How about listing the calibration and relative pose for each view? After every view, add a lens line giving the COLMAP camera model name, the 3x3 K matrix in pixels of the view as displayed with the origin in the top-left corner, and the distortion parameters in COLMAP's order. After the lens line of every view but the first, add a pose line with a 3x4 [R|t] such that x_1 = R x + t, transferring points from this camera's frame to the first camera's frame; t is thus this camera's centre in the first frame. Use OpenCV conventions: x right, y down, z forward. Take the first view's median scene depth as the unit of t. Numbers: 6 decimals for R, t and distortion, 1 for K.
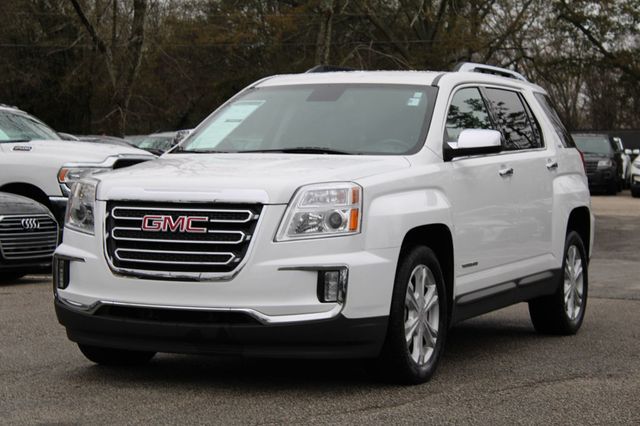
lens RADIAL K [[1532.8, 0, 318.9], [0, 1532.8, 211.1], [0, 0, 1]] dist [0.097433, 0.000000]
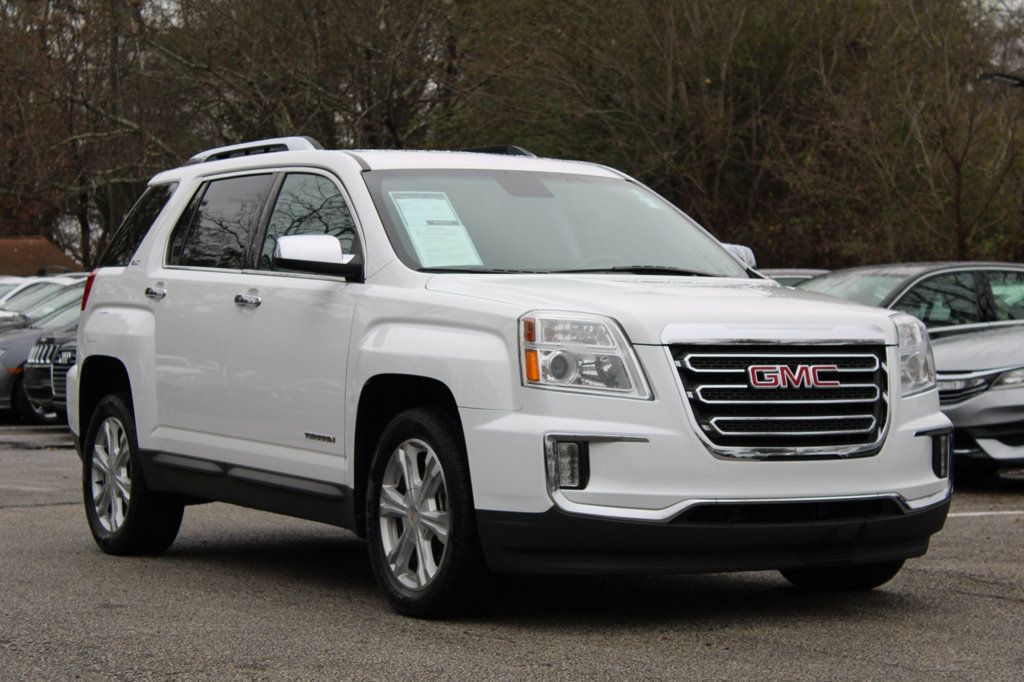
lens RADIAL K [[2452.5, 0, 511.4], [0, 2452.5, 340.9], [0, 0, 1]] dist [0.097433, 0.000000]
pose [[0.593970, -0.010529, 0.804419, -1.042674], [0.024414, 0.999690, -0.004942, -0.005104], [-0.804117, 0.022574, 0.594042, 0.457330]]
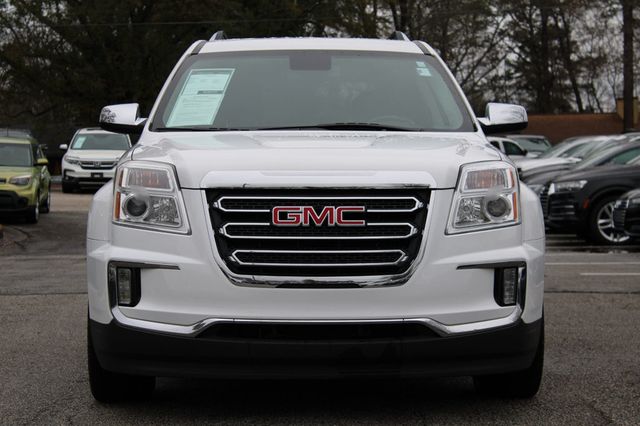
lens RADIAL K [[1532.8, 0, 320.9], [0, 1532.8, 214.6], [0, 0, 1]] dist [0.097433, 0.000000]
pose [[0.902157, -0.023042, 0.430792, -0.434787], [0.021496, 0.999733, 0.008455, 0.000914], [-0.430872, 0.001633, 0.902412, 0.286653]]
